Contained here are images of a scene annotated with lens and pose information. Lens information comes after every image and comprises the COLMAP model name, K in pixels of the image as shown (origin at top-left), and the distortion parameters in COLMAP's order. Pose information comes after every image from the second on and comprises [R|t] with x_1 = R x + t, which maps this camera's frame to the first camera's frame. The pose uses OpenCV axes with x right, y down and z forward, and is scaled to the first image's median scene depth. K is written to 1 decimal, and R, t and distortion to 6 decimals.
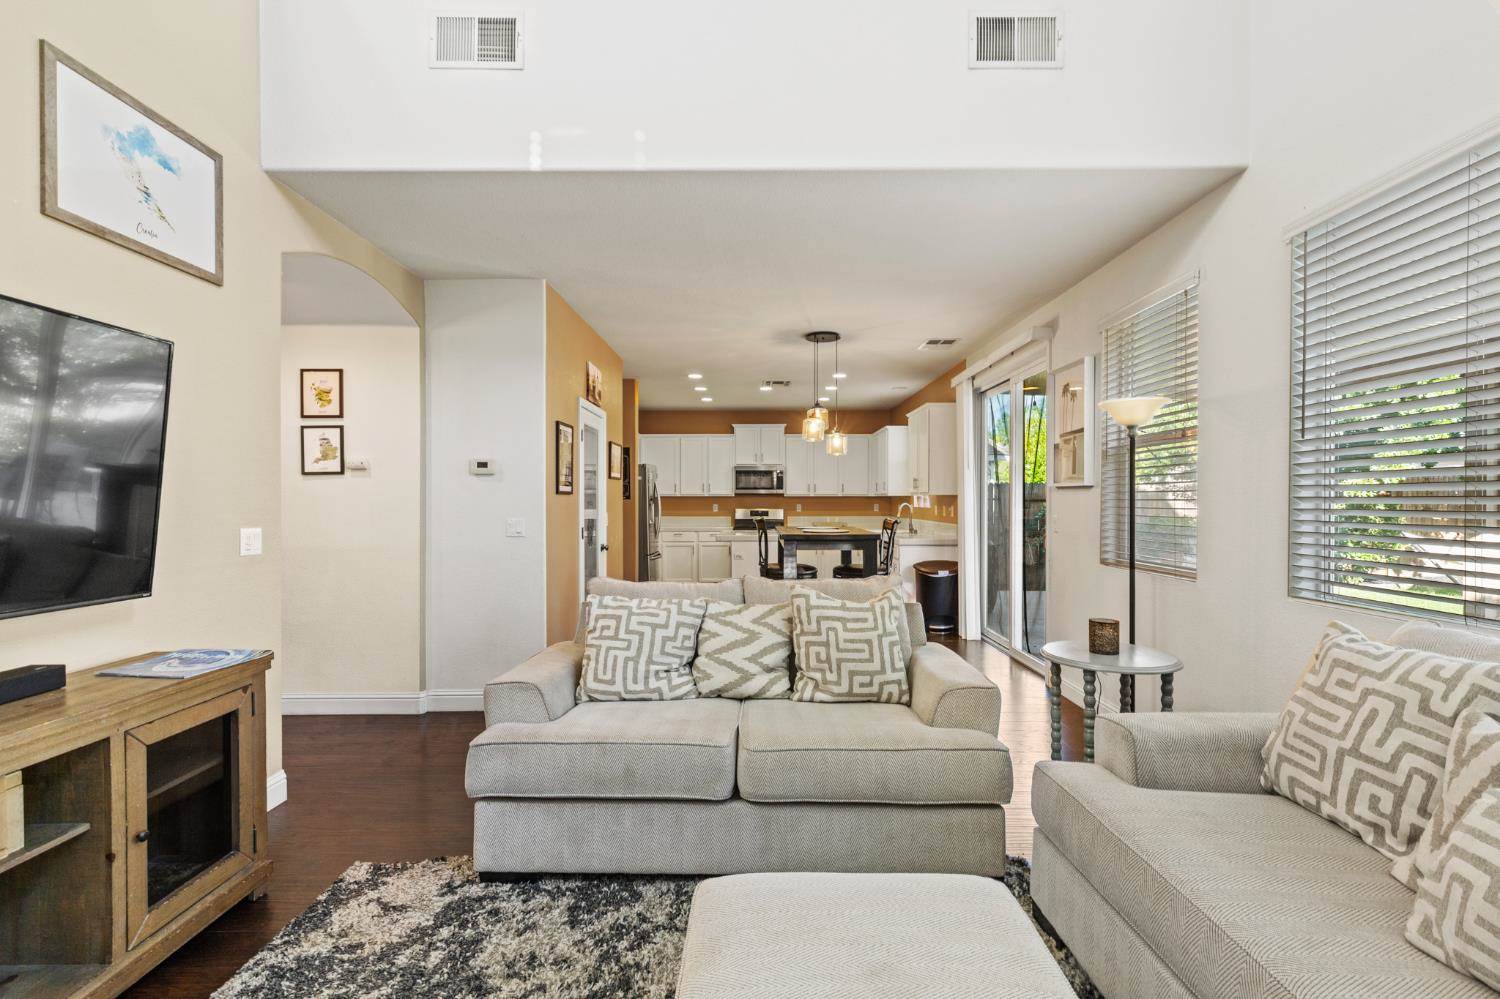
lens RADIAL K [[683.9, 0, 751.3], [0, 683.9, 503.2], [0, 0, 1]] dist [0.004498, -0.000903]
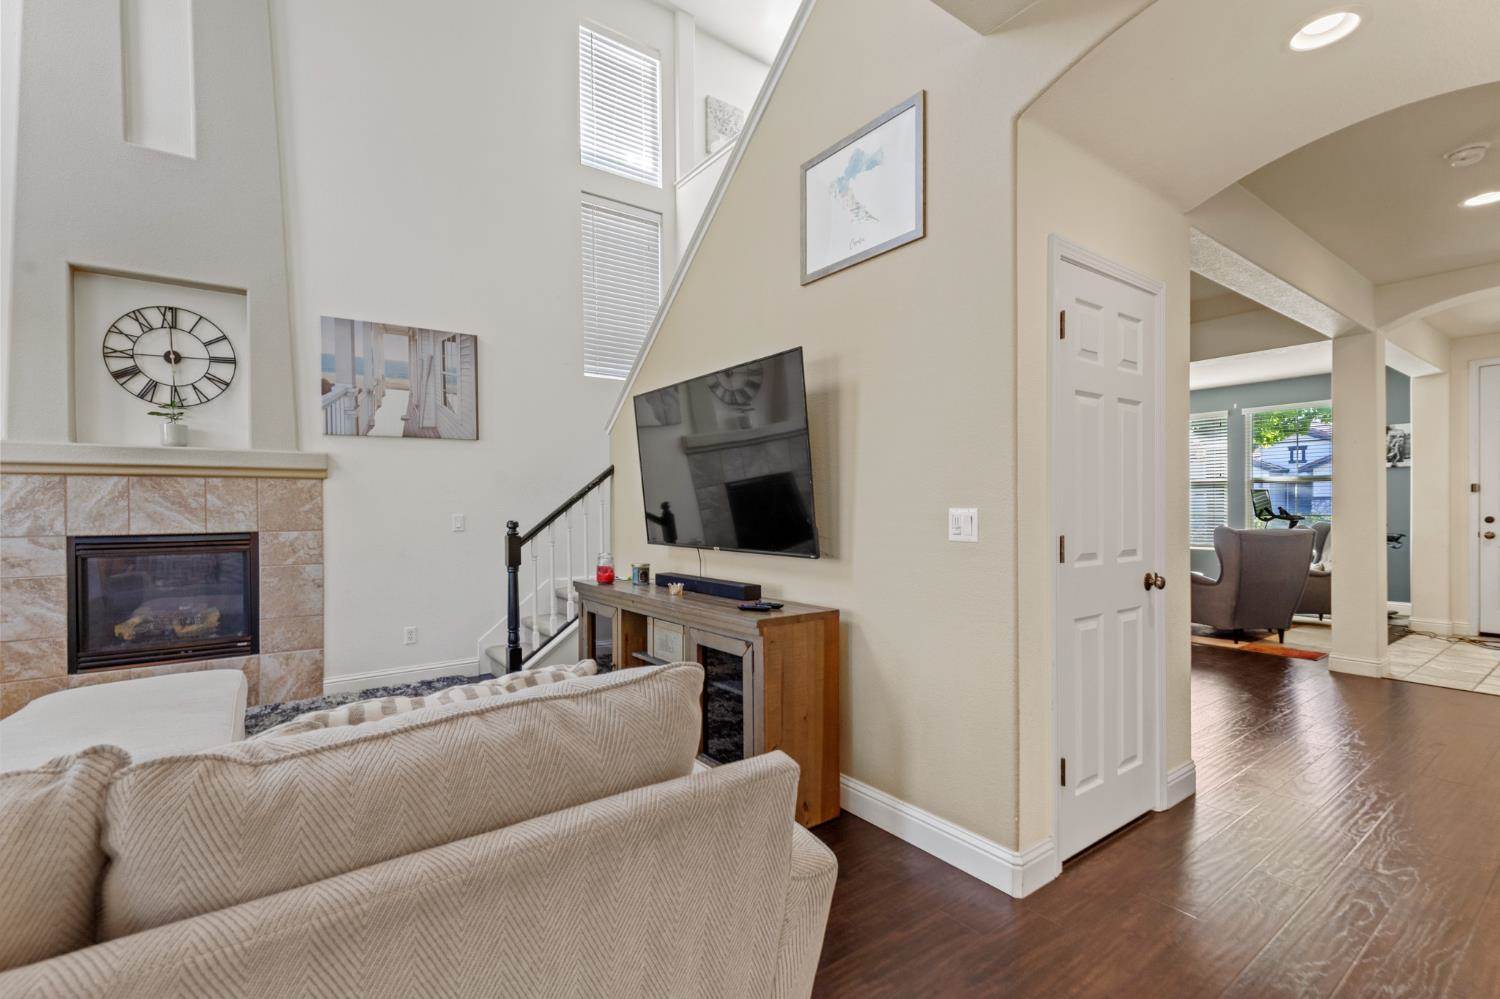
lens RADIAL K [[683.9, 0, 754.0], [0, 683.9, 510.0], [0, 0, 1]] dist [0.004498, -0.000903]
pose [[-0.800689, 0.012195, -0.598956, -0.061883], [0.010918, 0.999924, 0.005764, 0.037445], [0.598981, -0.001924, -0.800761, 1.782593]]
